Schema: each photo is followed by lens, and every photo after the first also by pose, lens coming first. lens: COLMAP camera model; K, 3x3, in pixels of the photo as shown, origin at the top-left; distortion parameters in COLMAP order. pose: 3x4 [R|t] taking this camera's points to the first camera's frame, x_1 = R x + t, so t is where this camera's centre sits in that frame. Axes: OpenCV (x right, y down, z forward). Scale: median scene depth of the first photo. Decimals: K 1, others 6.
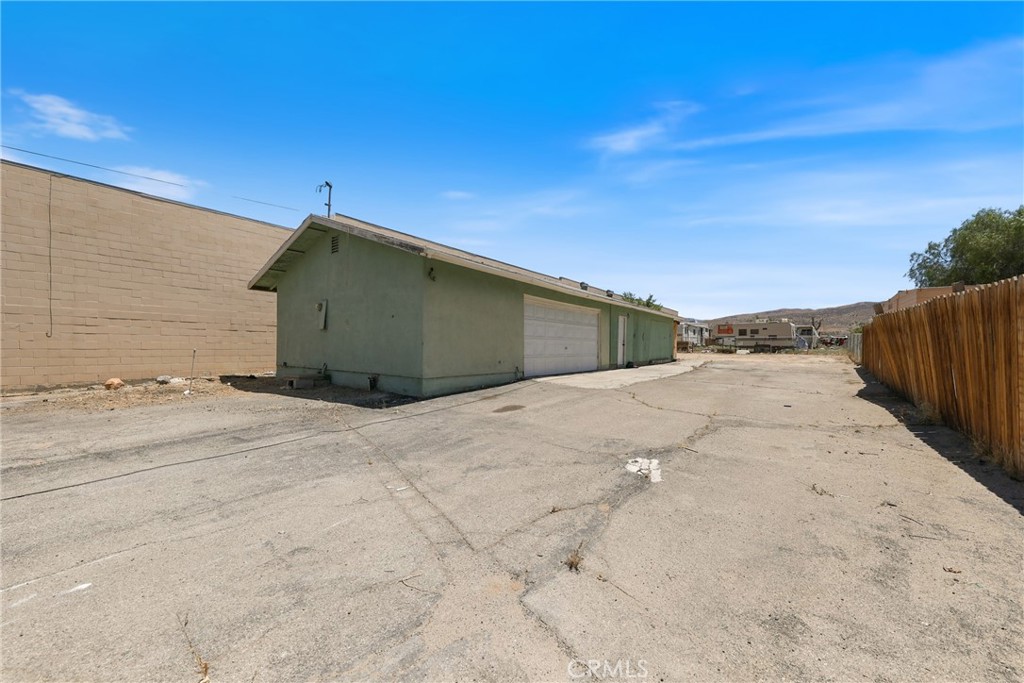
lens RADIAL K [[396.9, 0, 512.0], [0, 396.9, 341.5], [0, 0, 1]] dist [-0.000392, 0.000007]
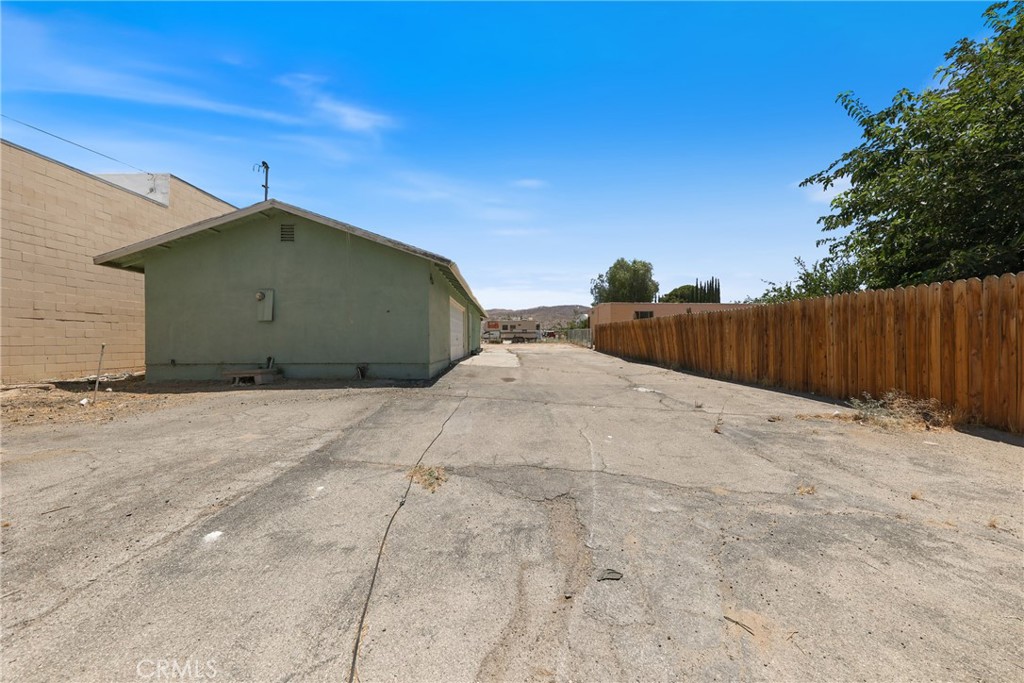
lens RADIAL K [[396.9, 0, 512.0], [0, 396.9, 341.5], [0, 0, 1]] dist [-0.000392, 0.000007]
pose [[0.774969, -0.012894, 0.631868, -0.500276], [0.002977, 0.999855, 0.016752, 0.003178], [-0.631993, -0.011101, 0.774895, -0.072622]]
